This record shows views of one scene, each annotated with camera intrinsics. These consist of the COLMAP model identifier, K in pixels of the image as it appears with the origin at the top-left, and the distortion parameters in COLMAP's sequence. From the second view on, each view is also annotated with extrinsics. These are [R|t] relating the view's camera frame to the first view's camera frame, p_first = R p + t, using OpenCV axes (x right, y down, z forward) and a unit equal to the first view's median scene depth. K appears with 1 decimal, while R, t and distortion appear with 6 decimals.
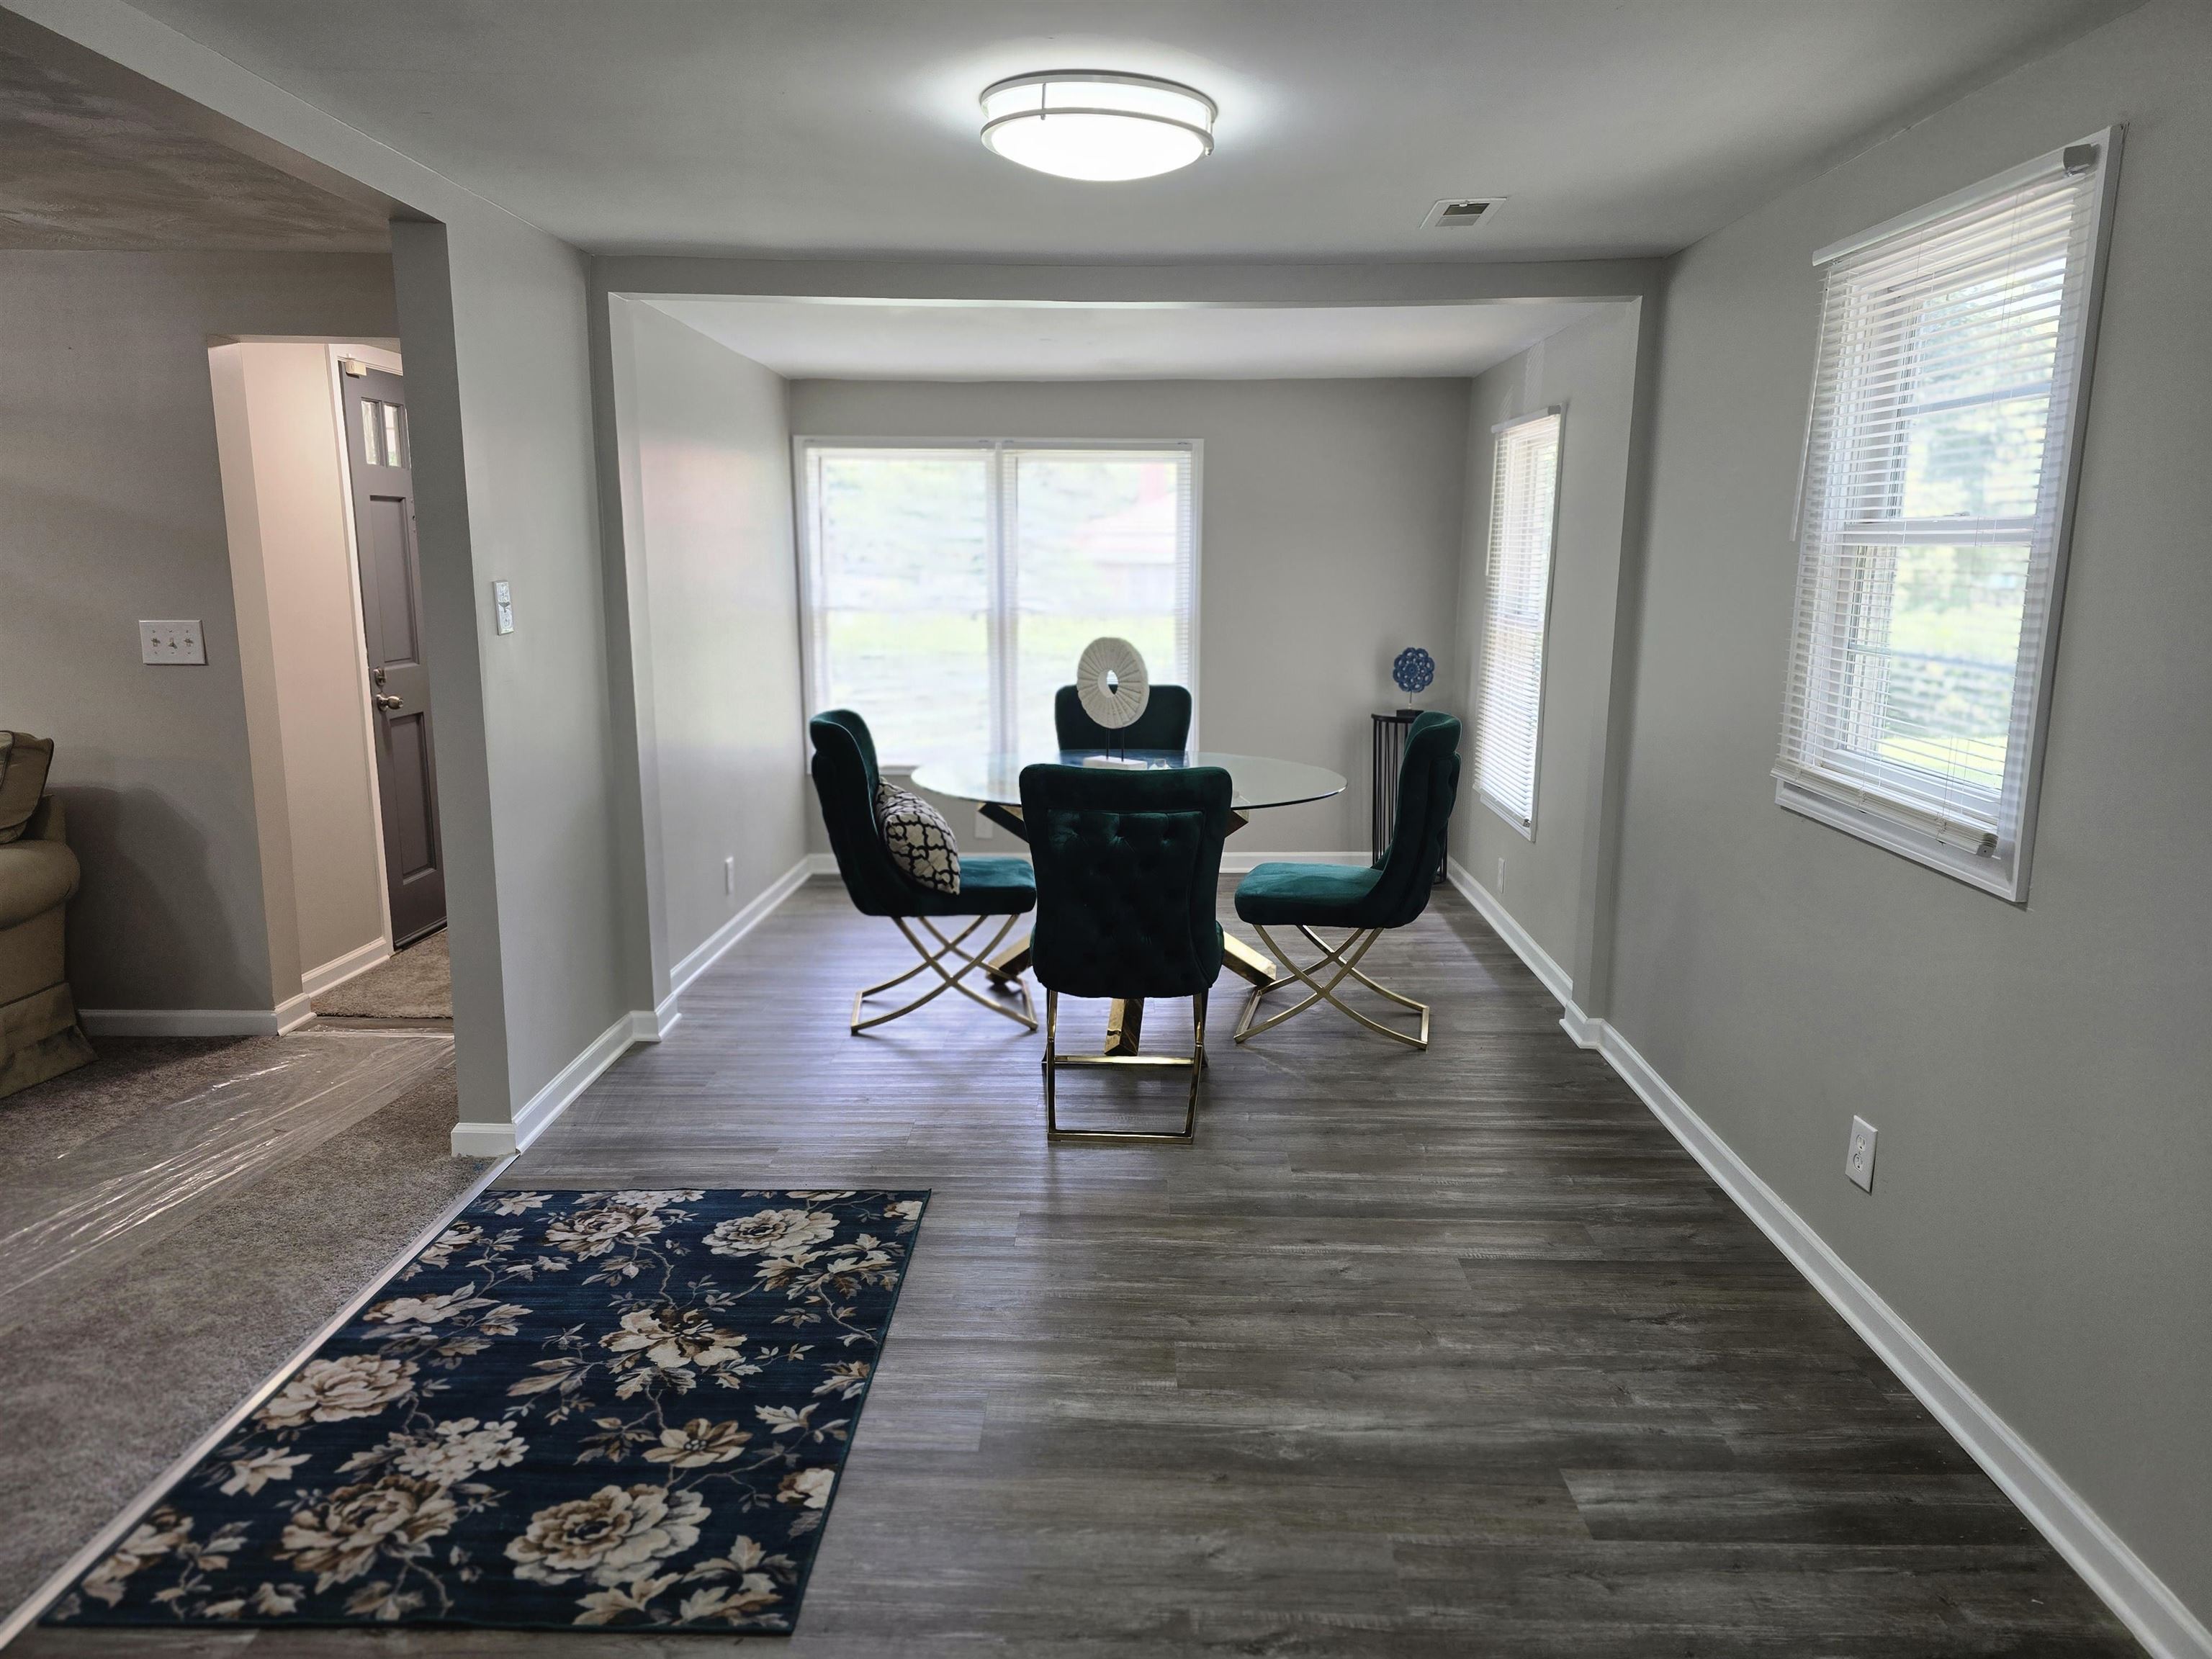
lens RADIAL K [[1500.3, 0, 1104.4], [0, 1500.3, 831.3], [0, 0, 1]] dist [0.053740, -0.045655]
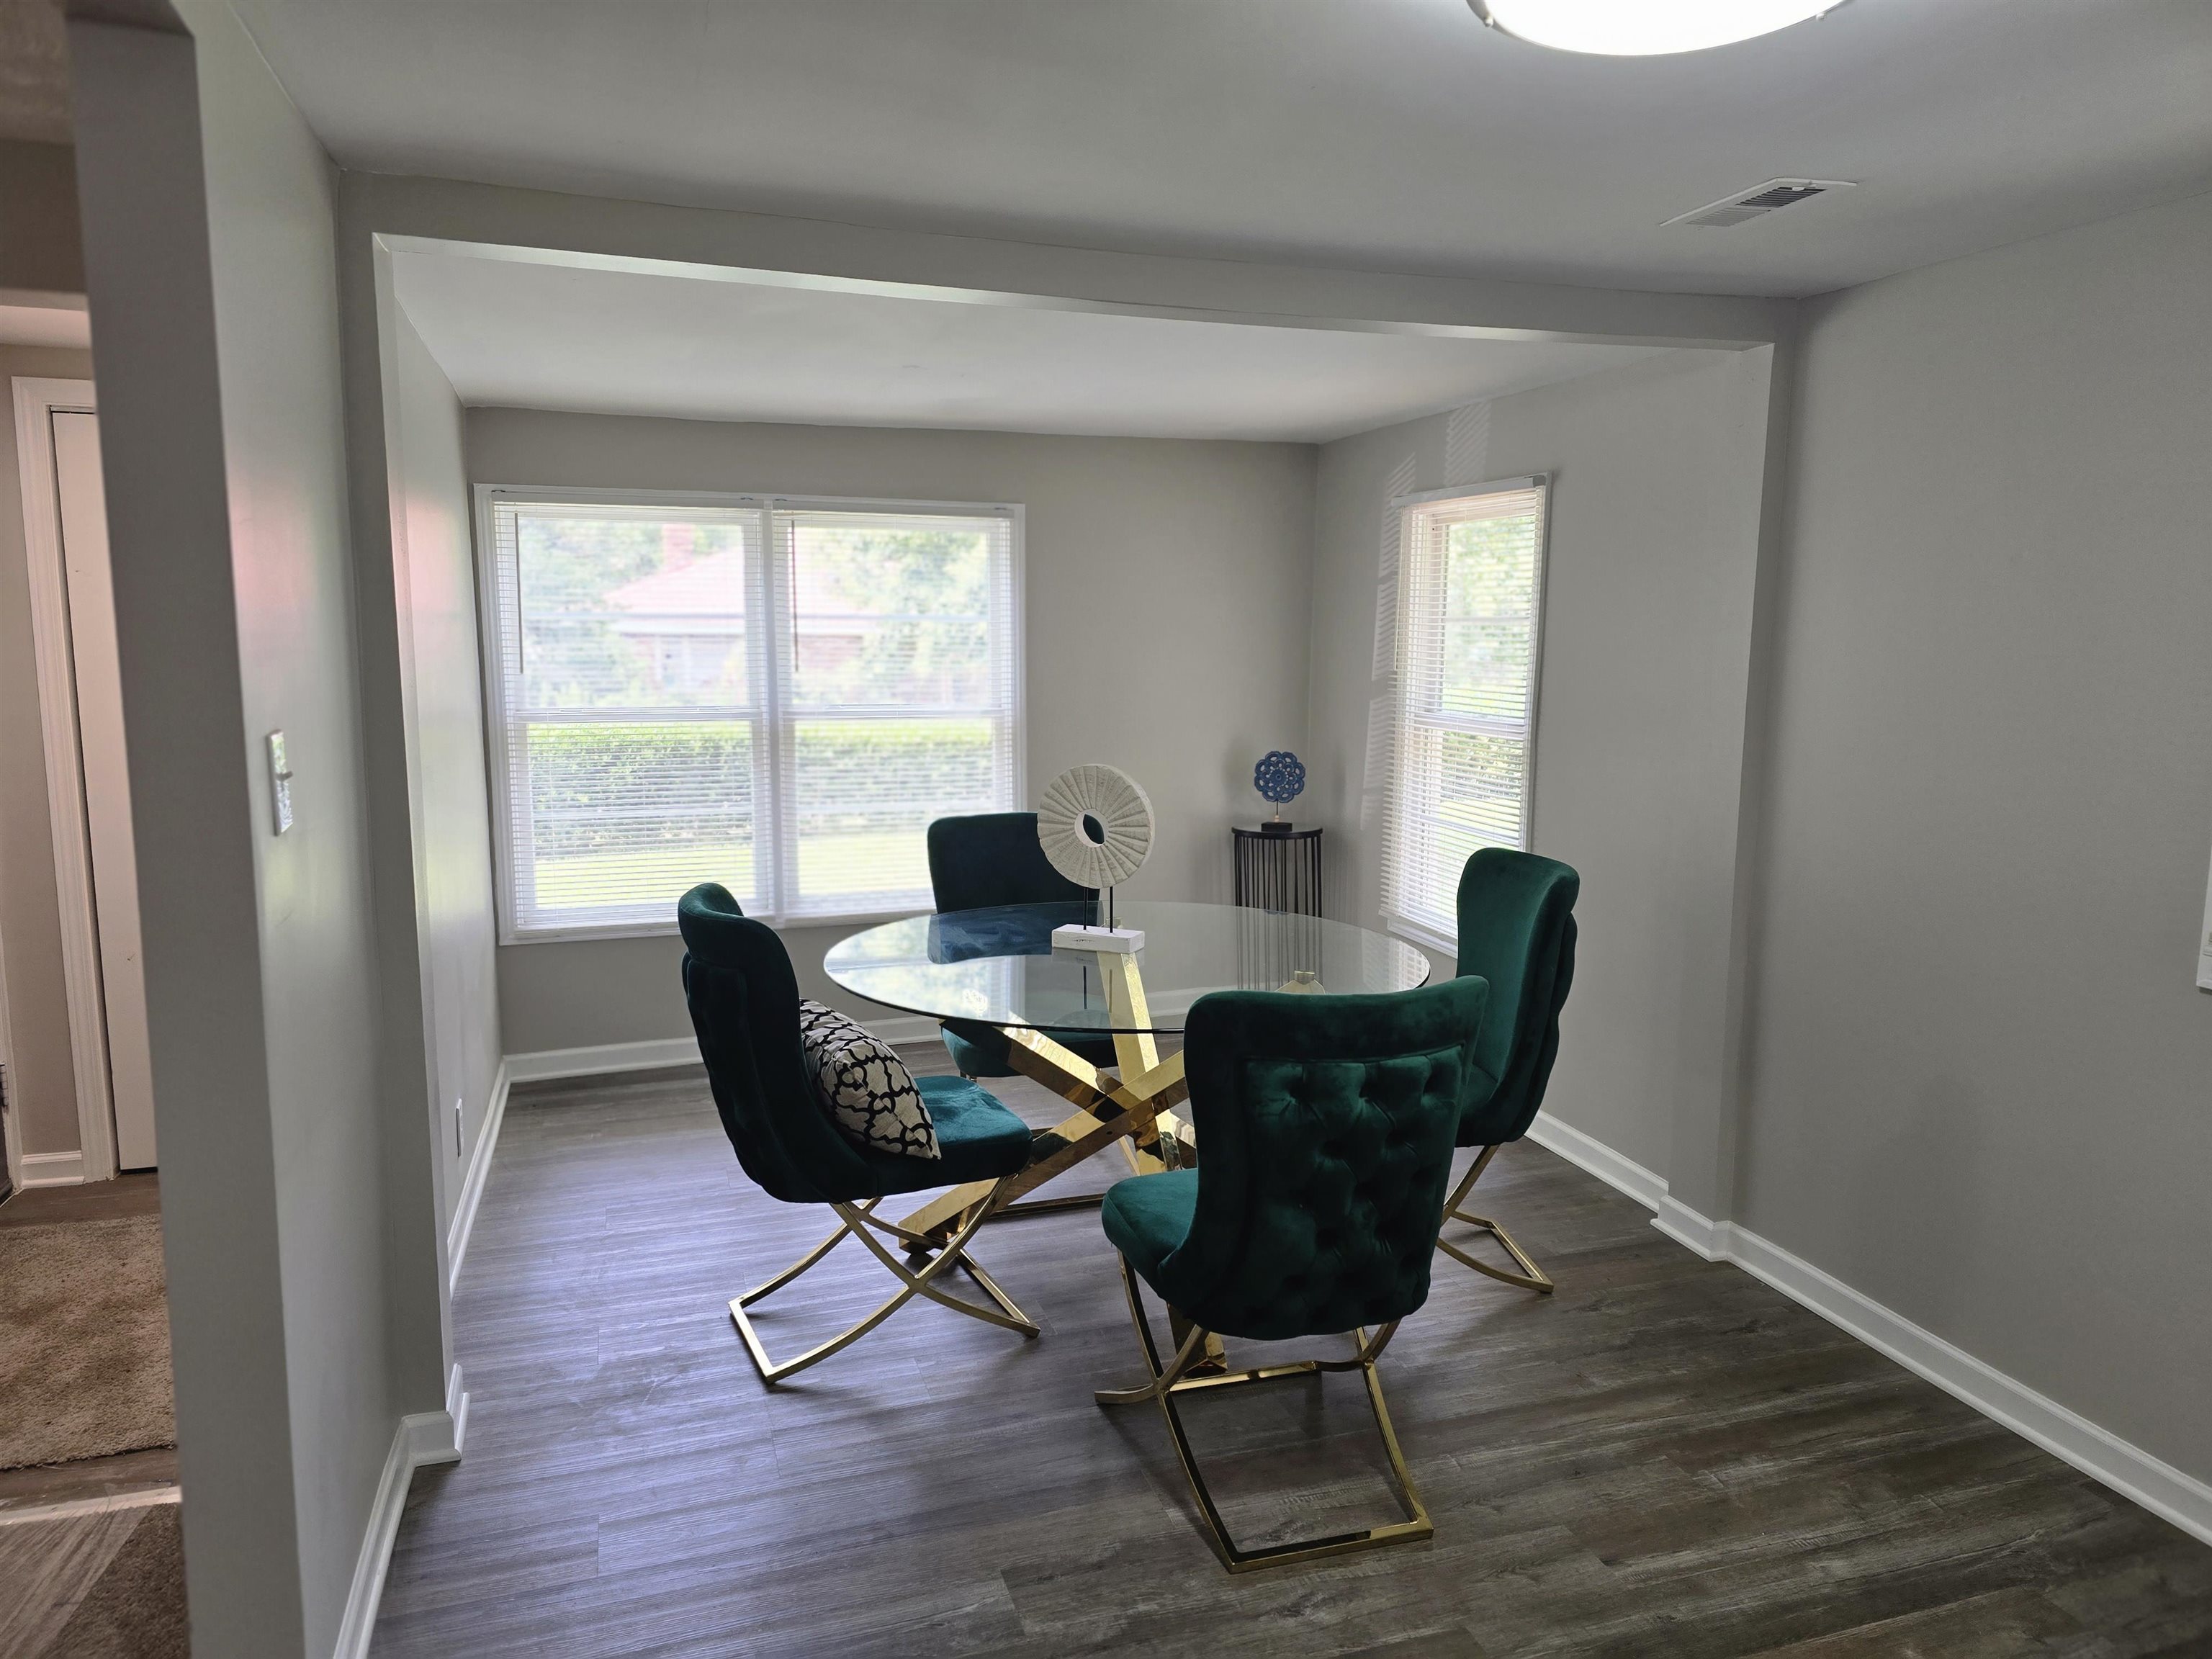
lens RADIAL K [[1500.3, 0, 1111.5], [0, 1500.3, 816.6], [0, 0, 1]] dist [0.053740, -0.045655]
pose [[0.943276, -0.043499, 0.329149, -0.233673], [0.061362, 0.997142, -0.044073, -0.074326], [-0.326291, 0.061771, 0.943249, 0.318910]]
